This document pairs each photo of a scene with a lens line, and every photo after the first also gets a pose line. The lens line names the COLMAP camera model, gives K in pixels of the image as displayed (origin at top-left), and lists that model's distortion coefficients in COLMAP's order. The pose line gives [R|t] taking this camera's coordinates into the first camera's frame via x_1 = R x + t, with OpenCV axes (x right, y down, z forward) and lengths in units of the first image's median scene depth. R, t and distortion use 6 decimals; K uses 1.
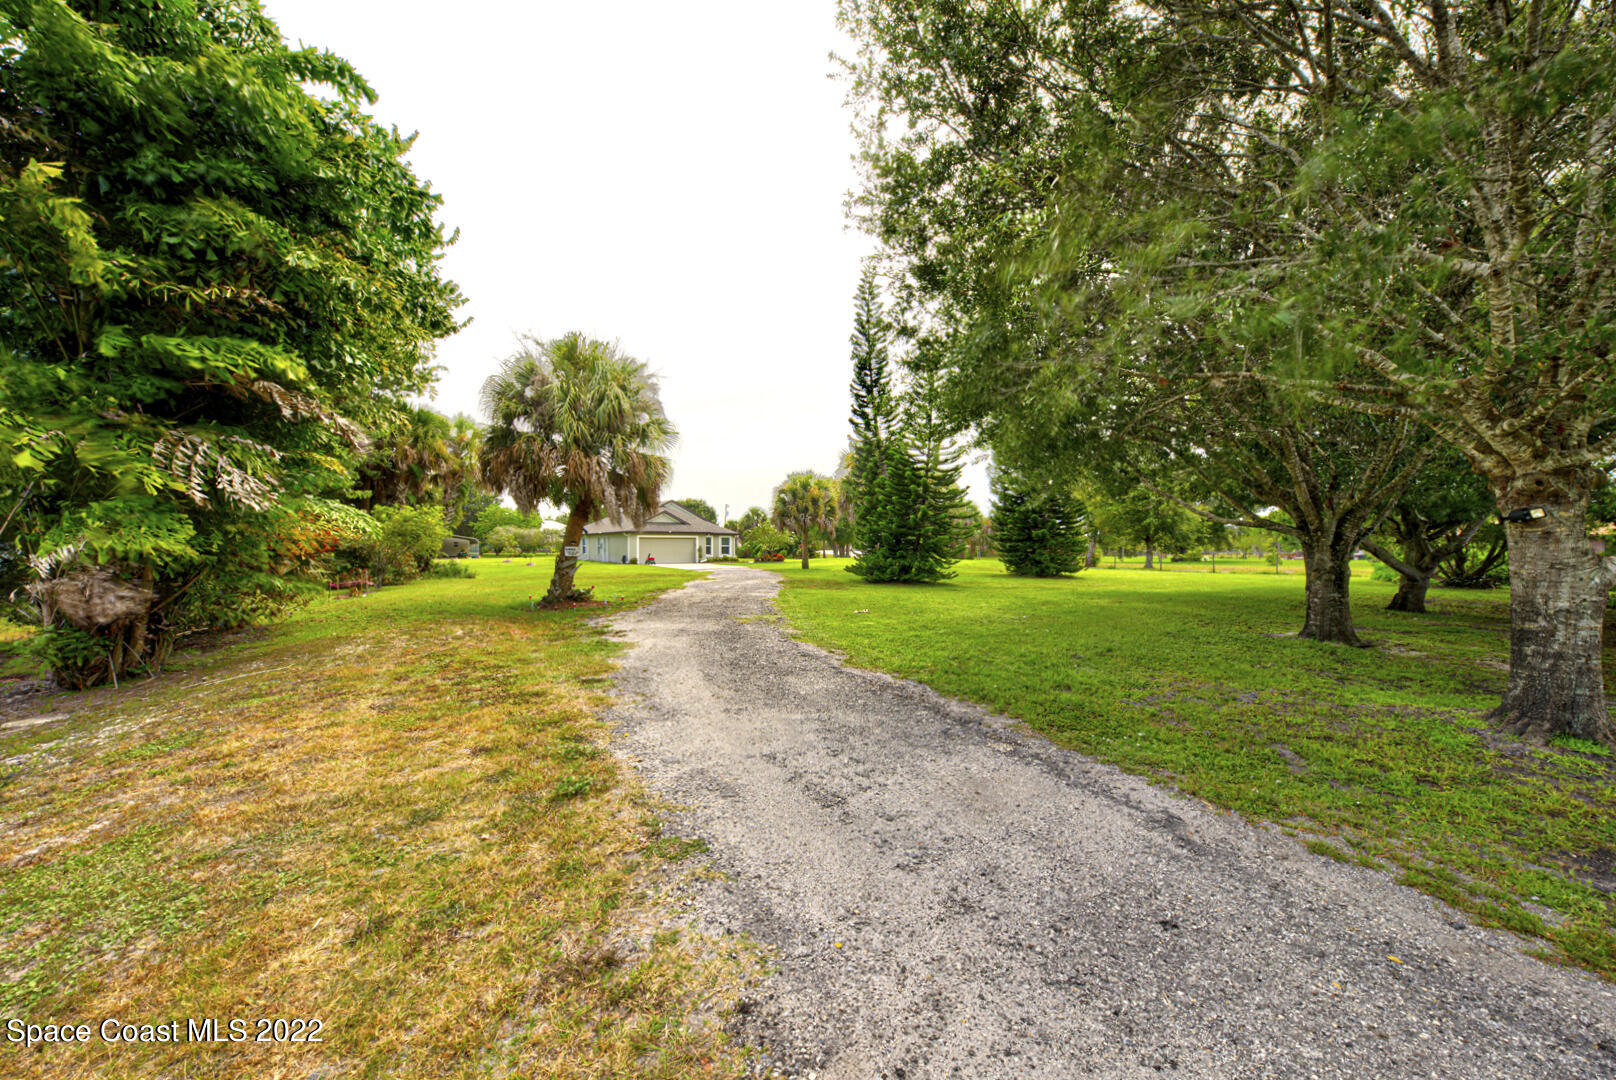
lens RADIAL K [[557.4, 0, 808.0], [0, 557.4, 540.0], [0, 0, 1]] dist [0.000260, 0.000038]
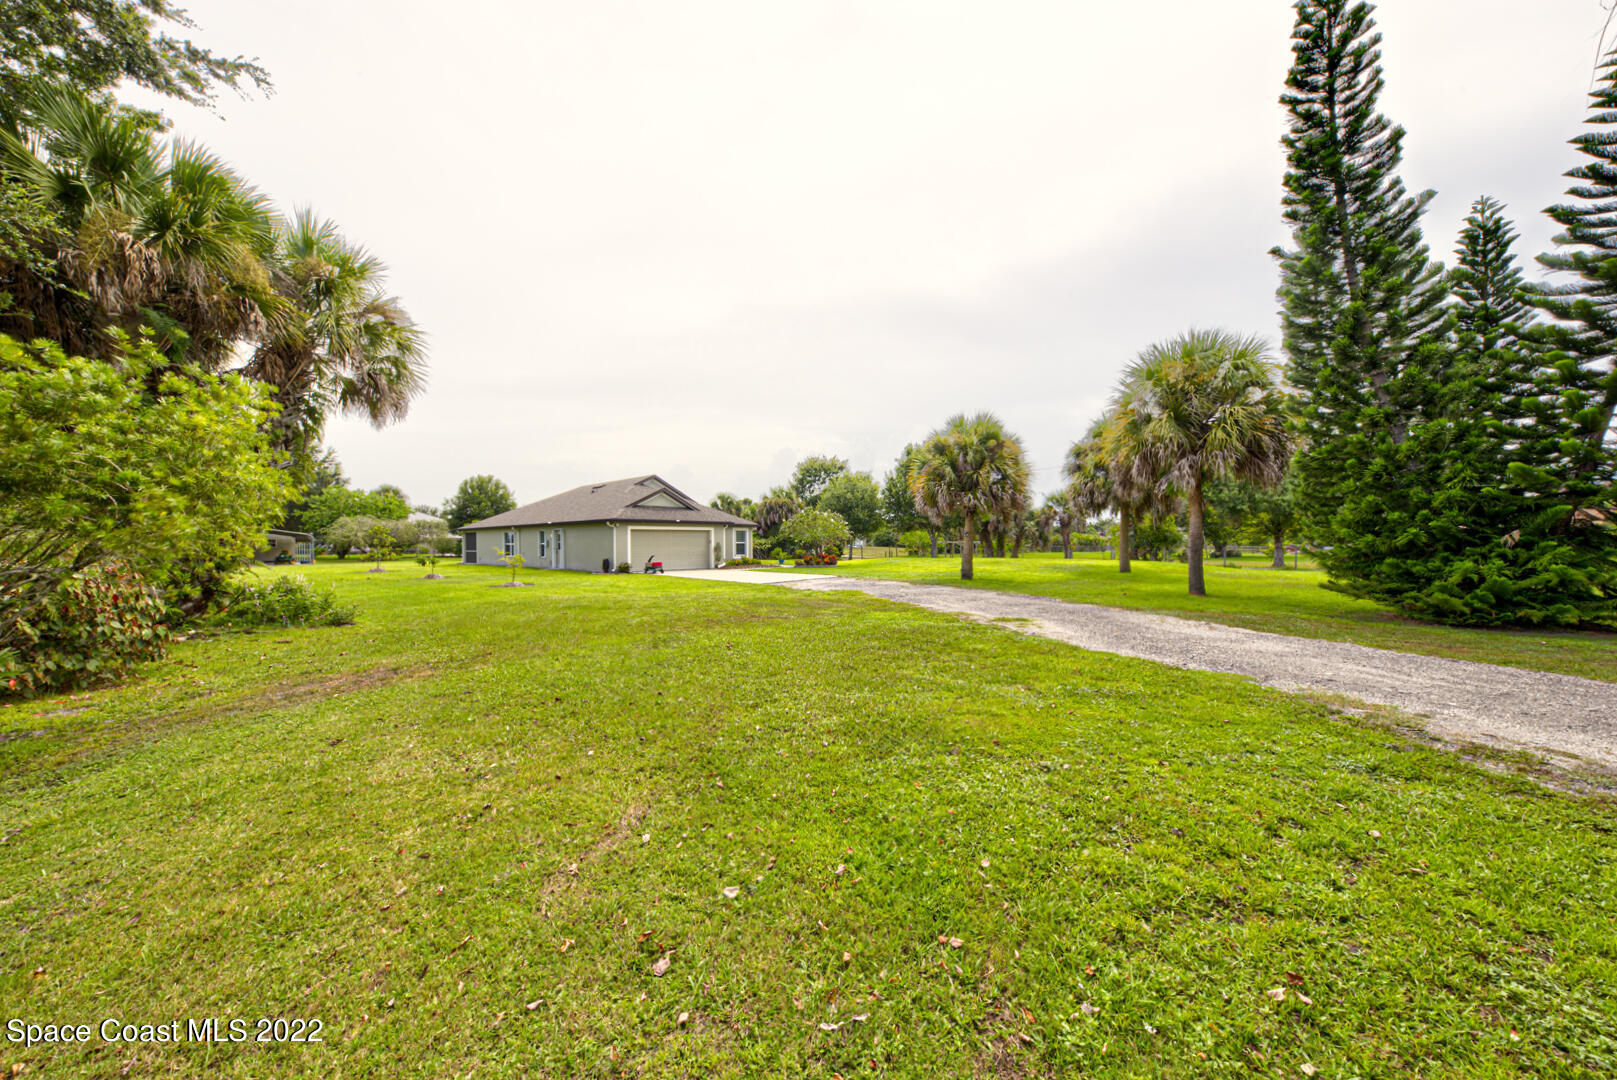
lens RADIAL K [[557.8, 0, 808.5], [0, 557.8, 540.0], [0, 0, 1]] dist [0.000260, 0.000038]
pose [[0.977753, -0.005330, 0.209694, -0.226428], [0.004293, 0.999976, 0.005397, 0.004334], [-0.209718, -0.004377, 0.977752, 0.338813]]
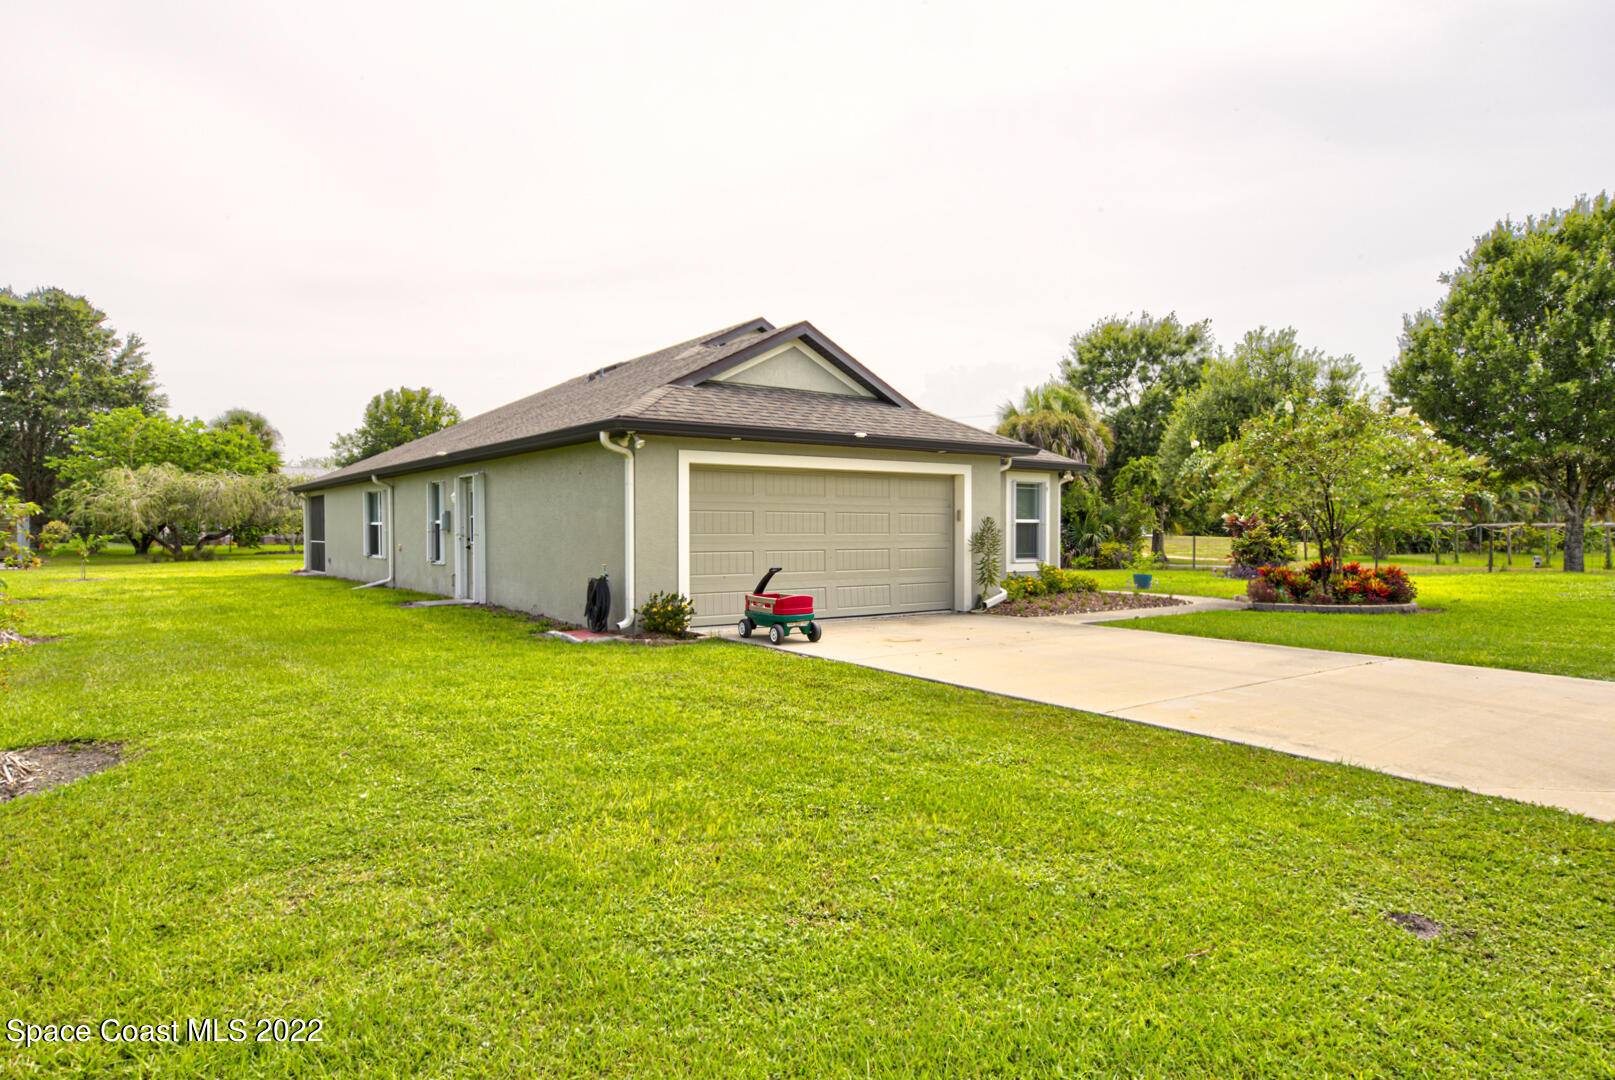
lens RADIAL K [[943.0, 0, 807.5], [0, 943.0, 540.0], [0, 0, 1]] dist [0.000668, 0.000316]
pose [[0.999802, -0.003633, 0.019562, -0.258605], [0.003160, 0.999704, 0.024131, 0.009799], [-0.019644, -0.024064, 0.999517, 0.687781]]
